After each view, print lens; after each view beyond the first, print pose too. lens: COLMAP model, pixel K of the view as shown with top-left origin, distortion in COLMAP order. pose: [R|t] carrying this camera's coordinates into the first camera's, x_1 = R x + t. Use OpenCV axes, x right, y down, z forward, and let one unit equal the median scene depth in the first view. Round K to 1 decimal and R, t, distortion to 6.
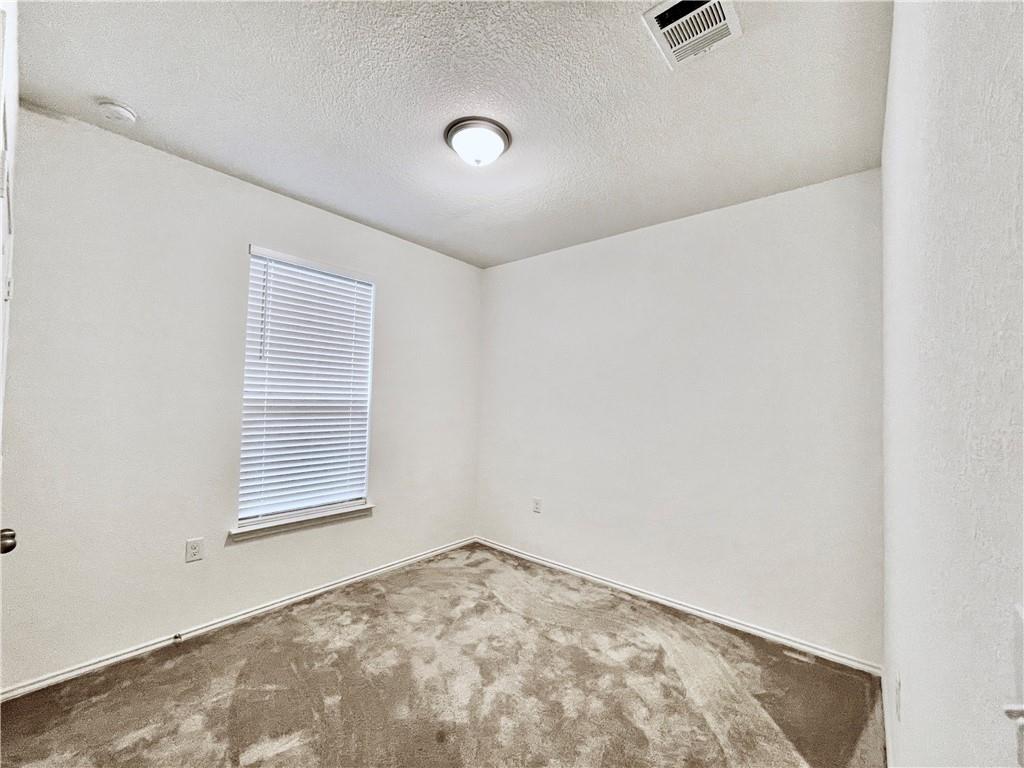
lens RADIAL K [[418.2, 0, 510.3], [0, 418.2, 379.6], [0, 0, 1]] dist [-0.003465, -0.000827]
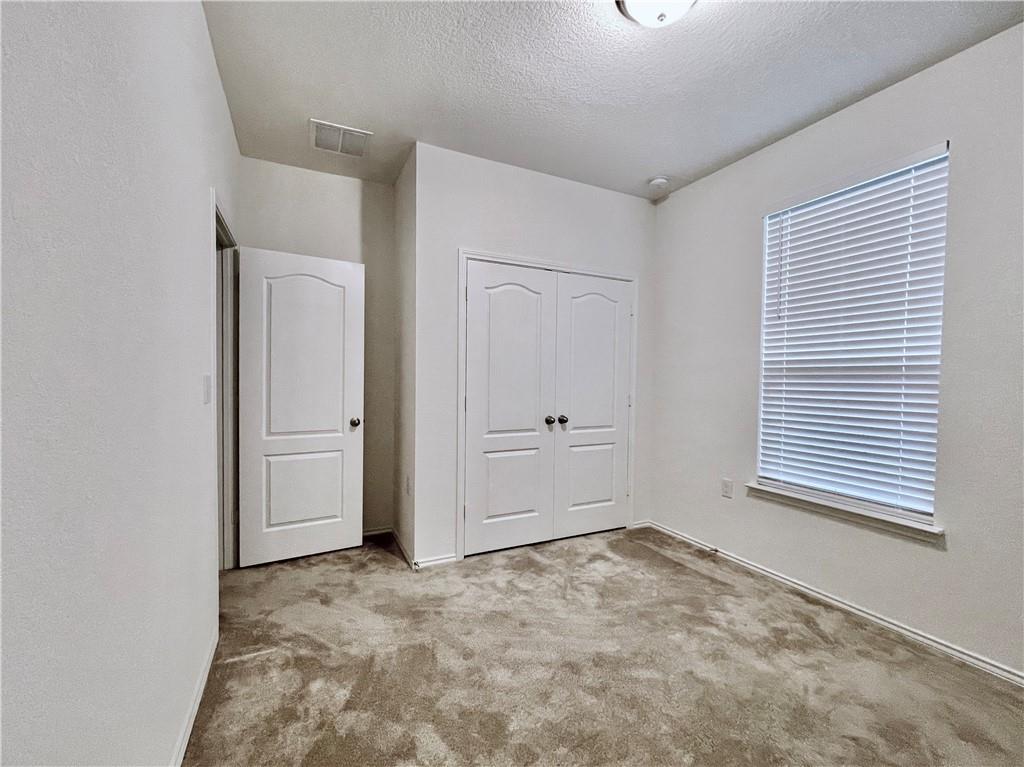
lens RADIAL K [[418.2, 0, 516.5], [0, 418.2, 391.4], [0, 0, 1]] dist [-0.003465, -0.000827]
pose [[-0.380192, -0.004433, -0.924897, 0.527979], [0.016760, 0.999791, -0.011681, 0.119070], [0.924756, -0.019943, -0.380039, 0.808461]]
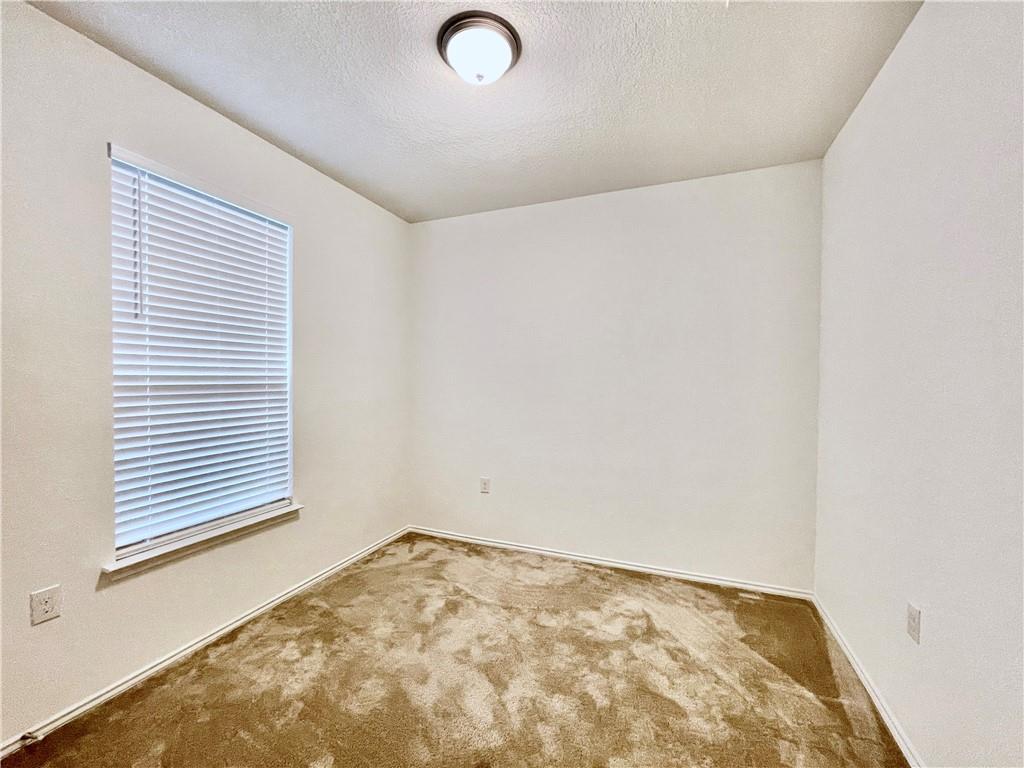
lens RADIAL K [[418.2, 0, 511.0], [0, 418.2, 381.1], [0, 0, 1]] dist [-0.003465, -0.000827]
pose [[0.948731, -0.019177, 0.315503, -0.231401], [-0.000428, 0.998079, 0.061953, 0.012026], [-0.316085, -0.058911, 0.946900, 0.146970]]
